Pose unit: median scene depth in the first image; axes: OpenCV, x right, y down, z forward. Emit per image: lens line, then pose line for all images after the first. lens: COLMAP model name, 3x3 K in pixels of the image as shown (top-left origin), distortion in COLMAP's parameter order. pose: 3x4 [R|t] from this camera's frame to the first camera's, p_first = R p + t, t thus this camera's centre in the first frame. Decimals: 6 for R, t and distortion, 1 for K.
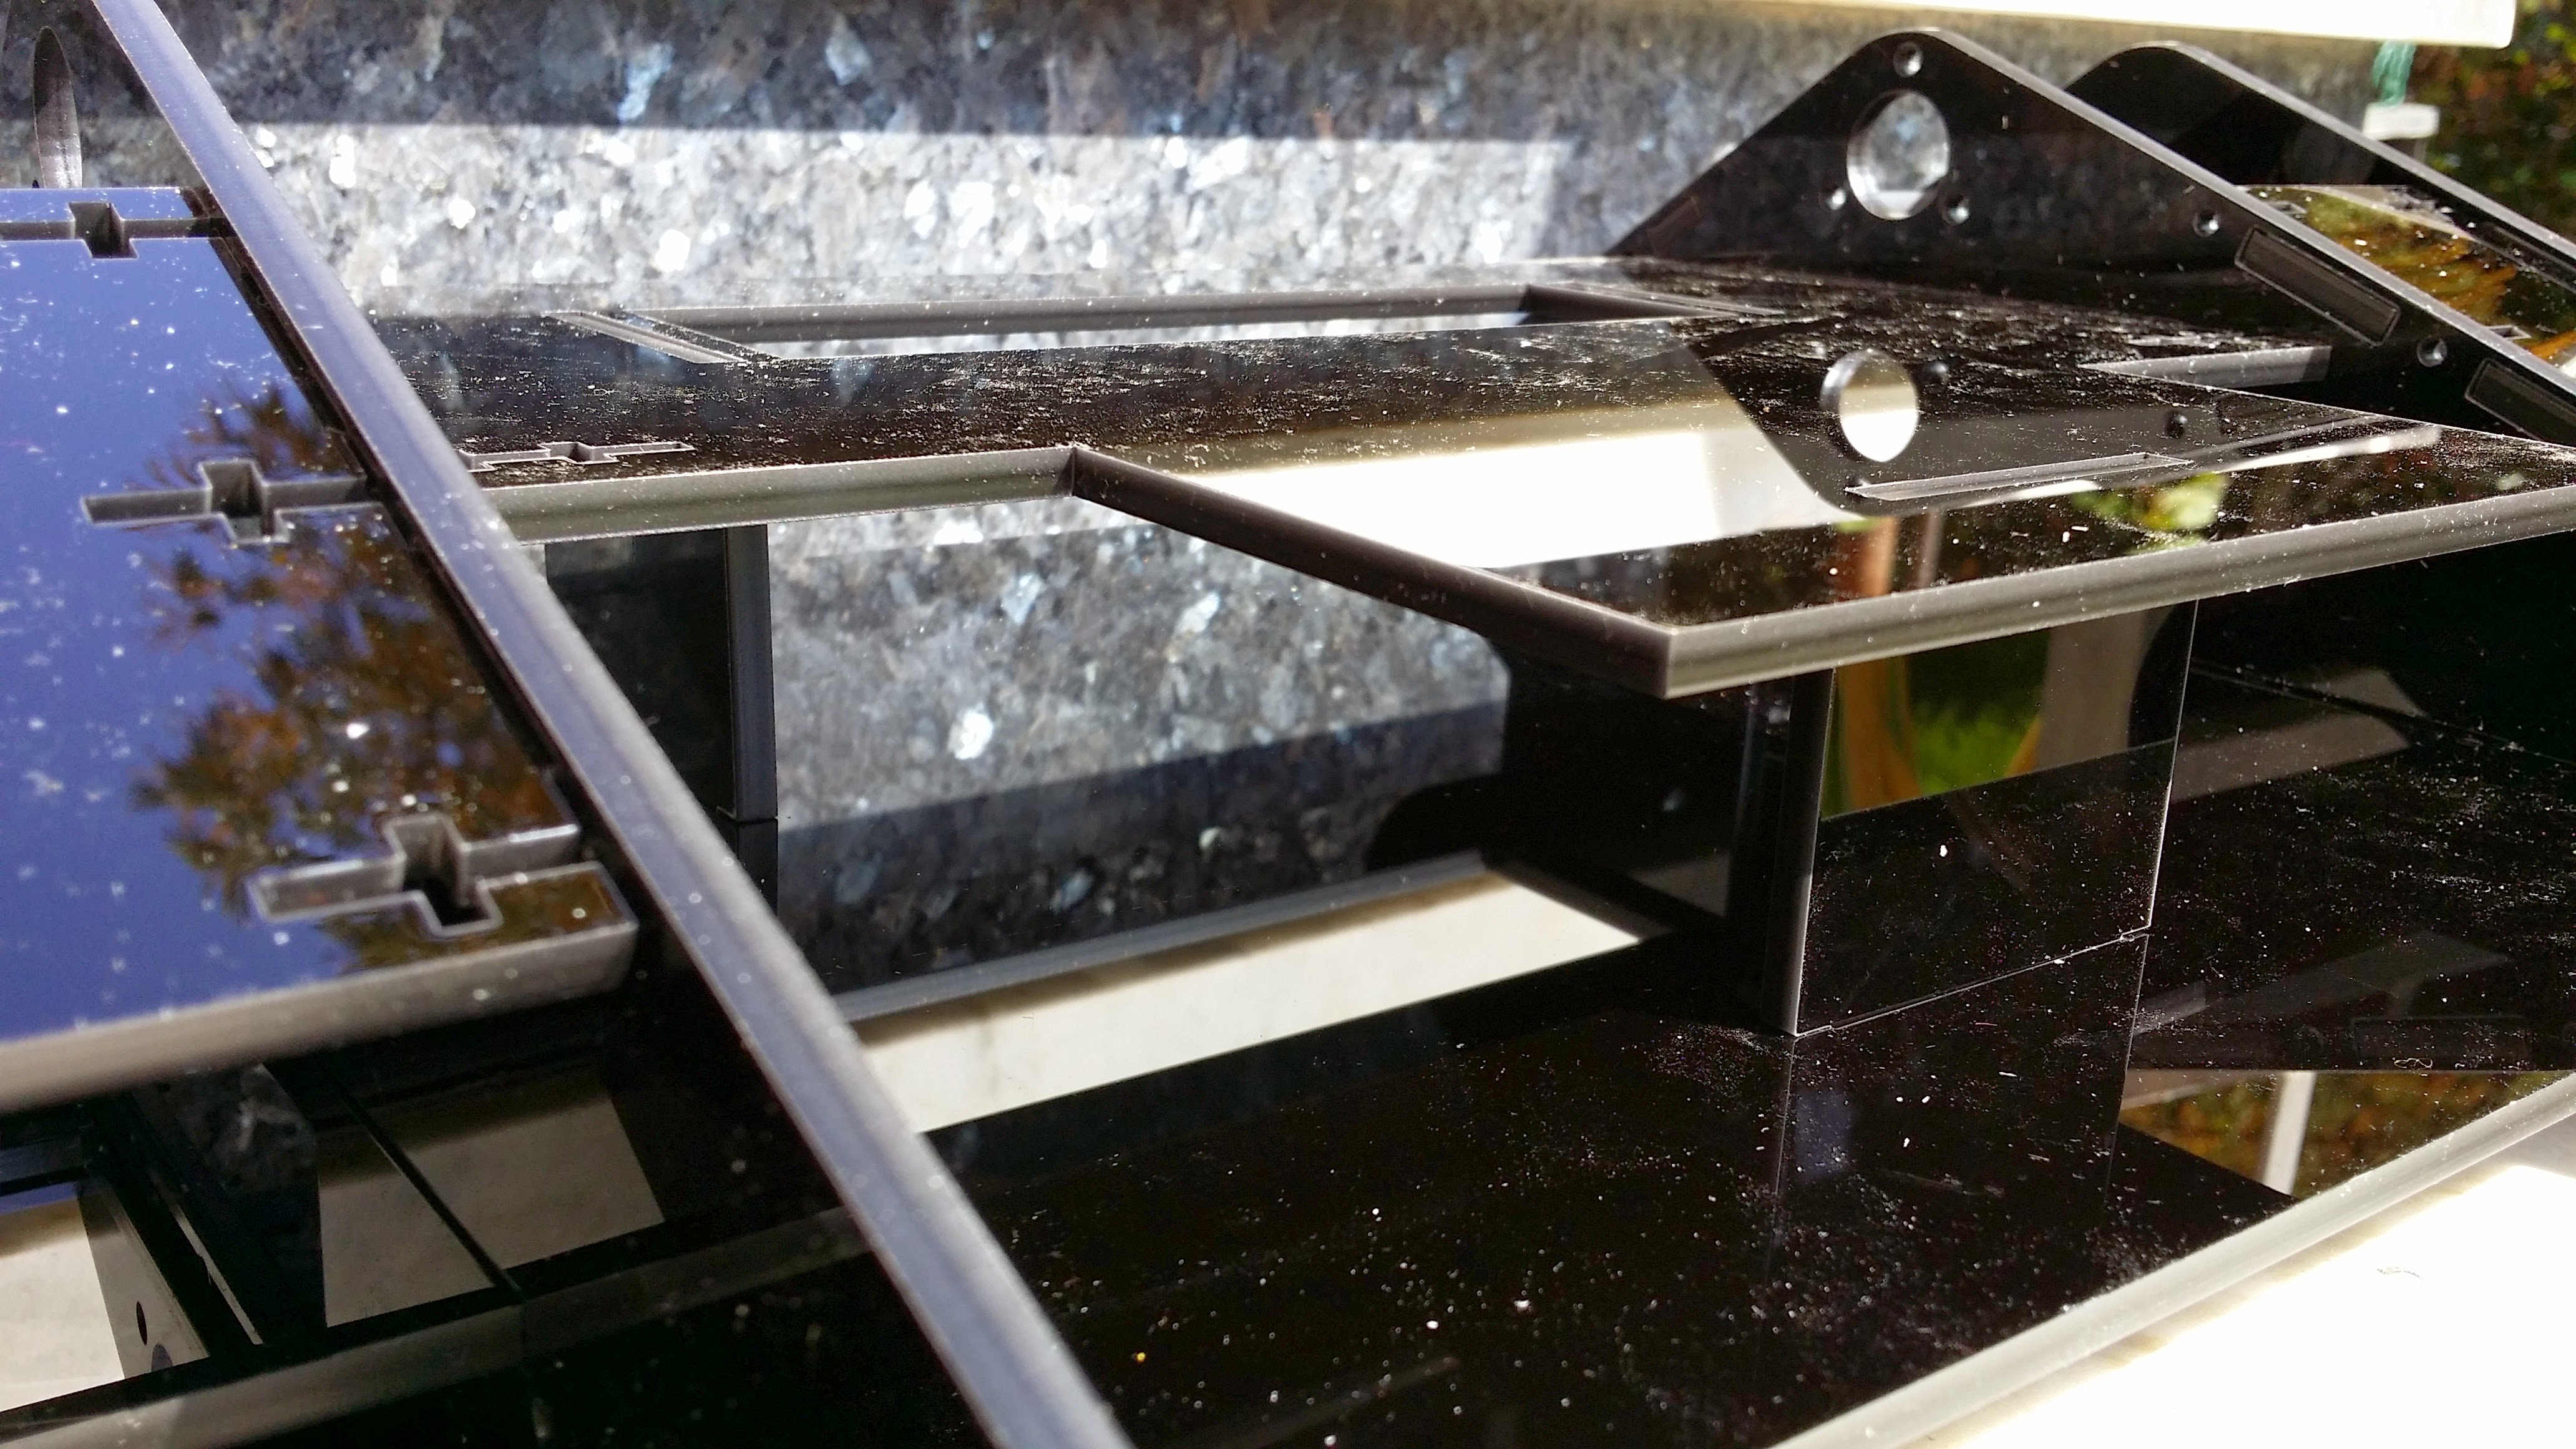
lens RADIAL K [[2392.0, 0, 1305.3], [0, 2392.0, 721.5], [0, 0, 1]] dist [0.120575, -0.311105]
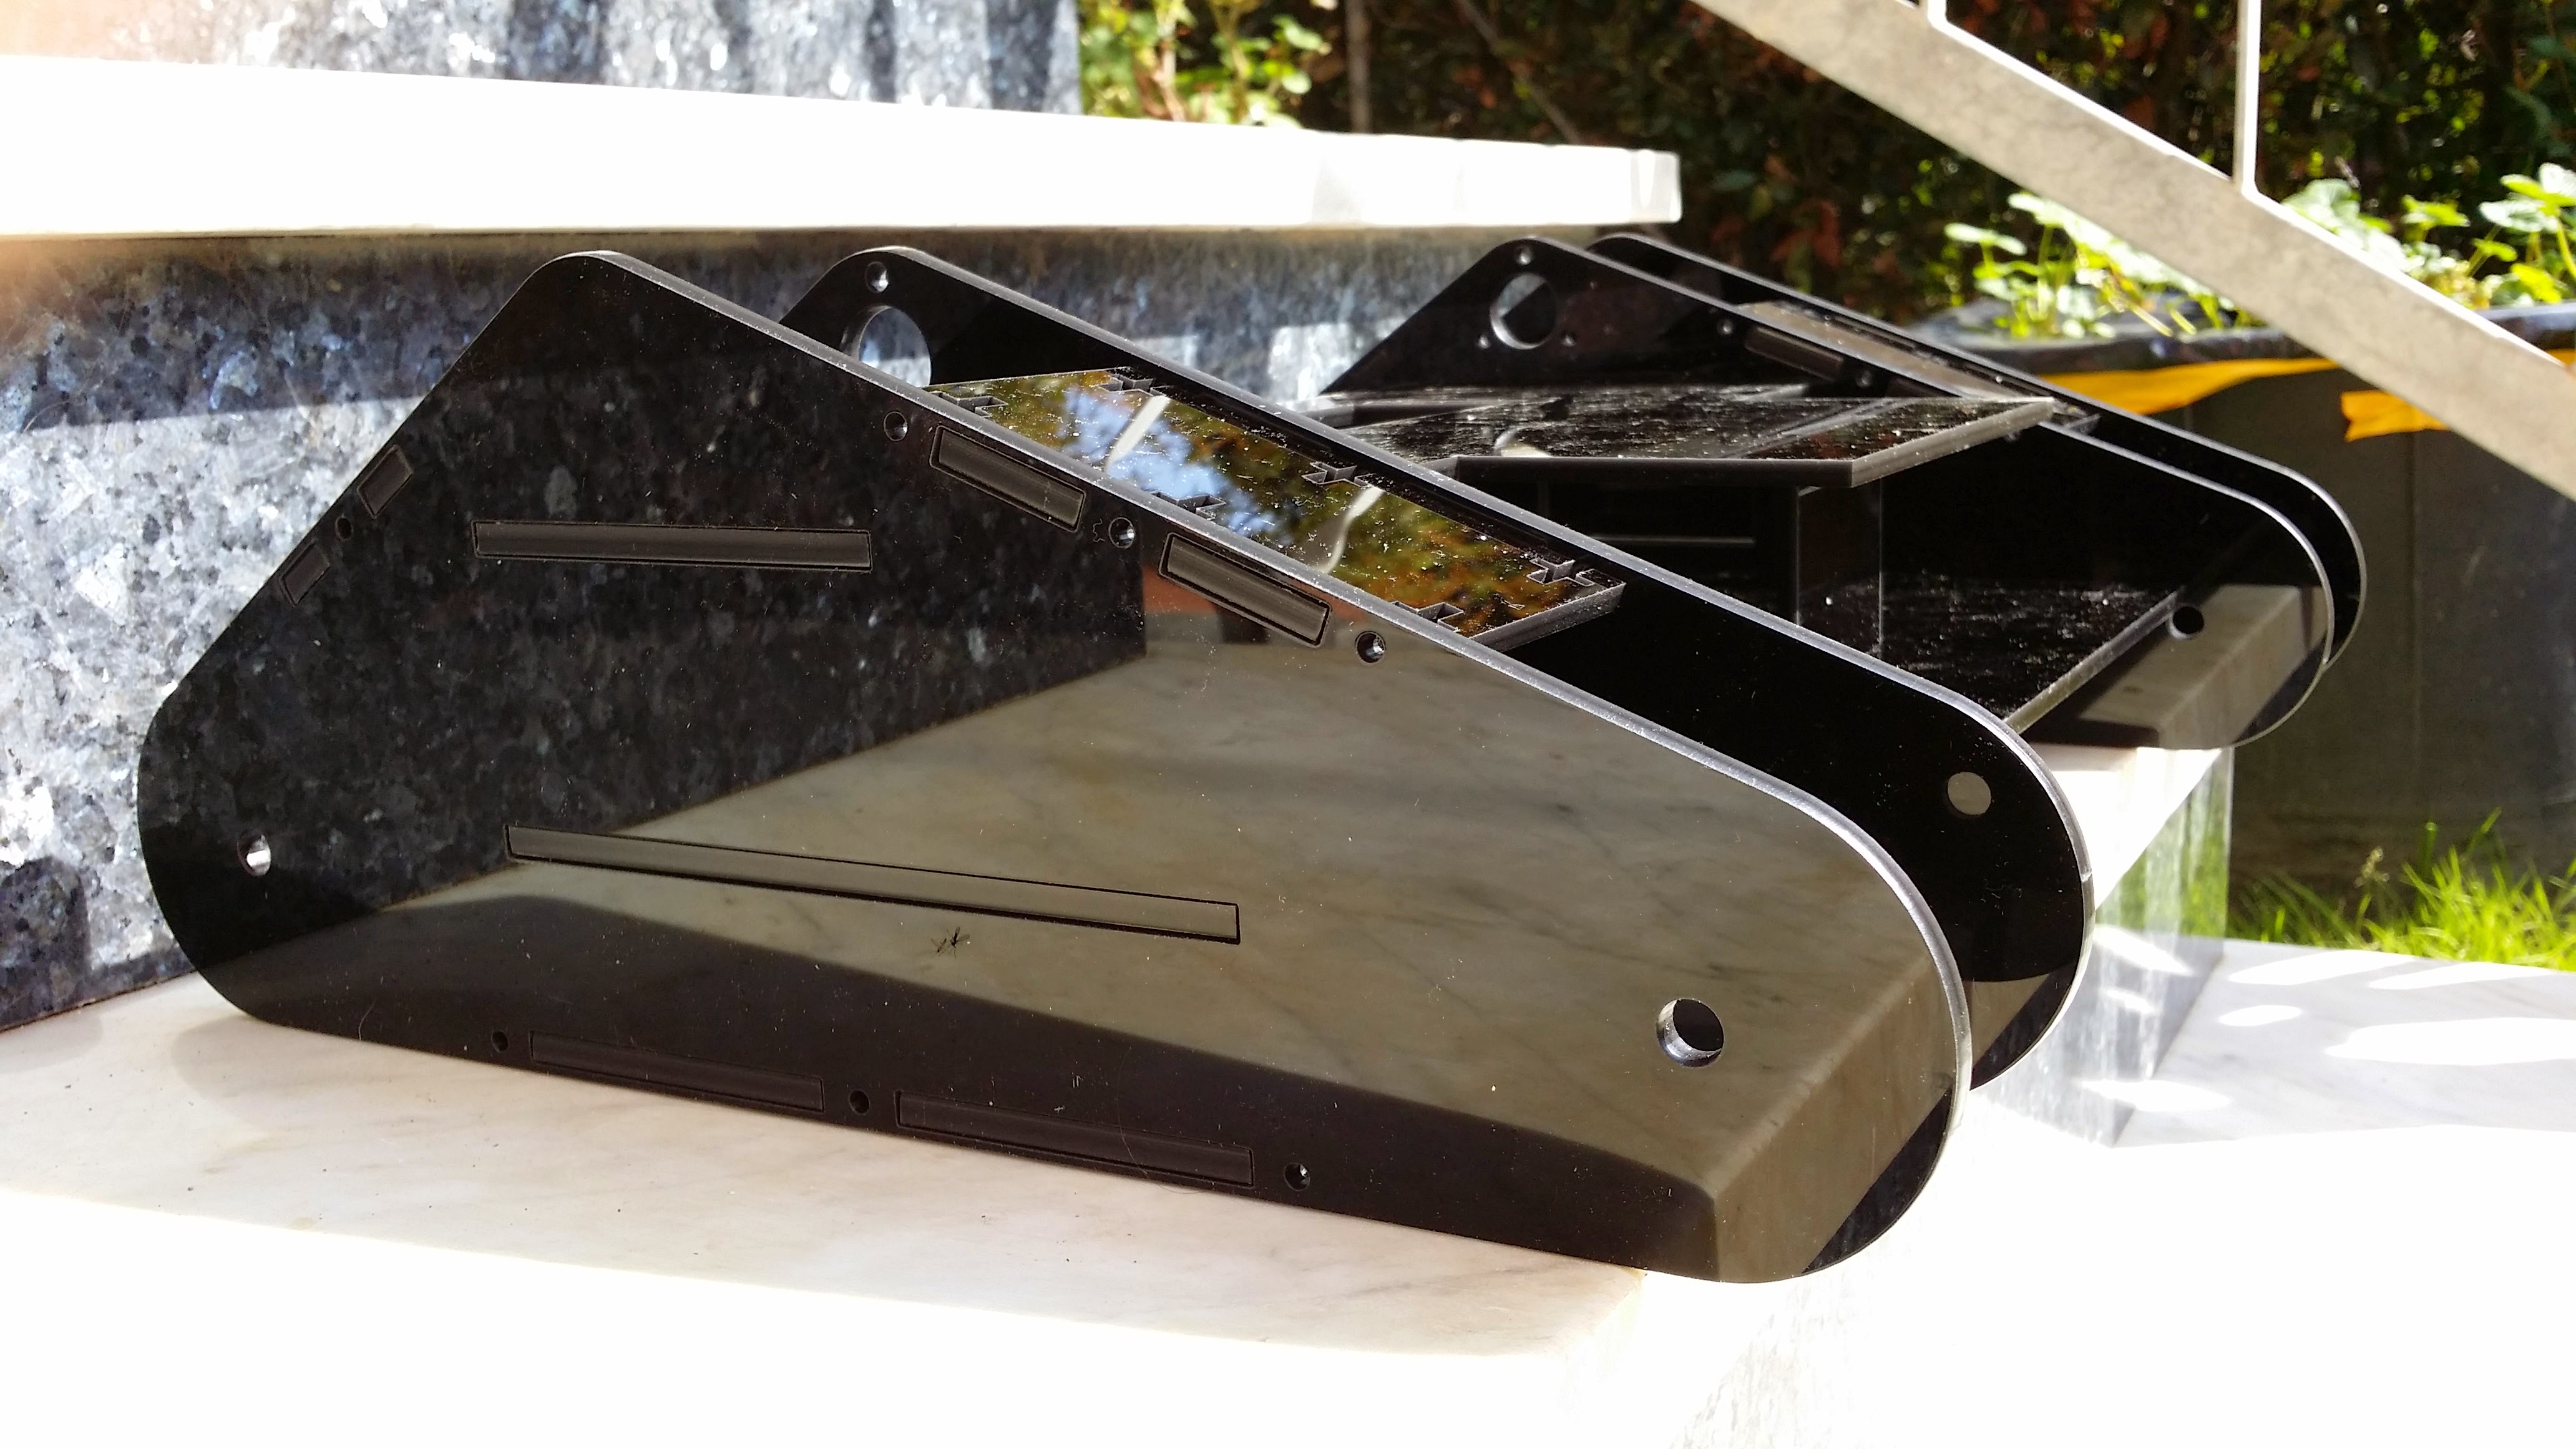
lens RADIAL K [[2428.7, 0, 1330.2], [0, 2428.7, 711.2], [0, 0, 1]] dist [0.004317, -0.081187]
pose [[0.910375, -0.149877, 0.385687, -0.523182], [0.186540, 0.980660, -0.059227, 0.102725], [-0.369351, 0.125865, 0.920727, -0.428050]]
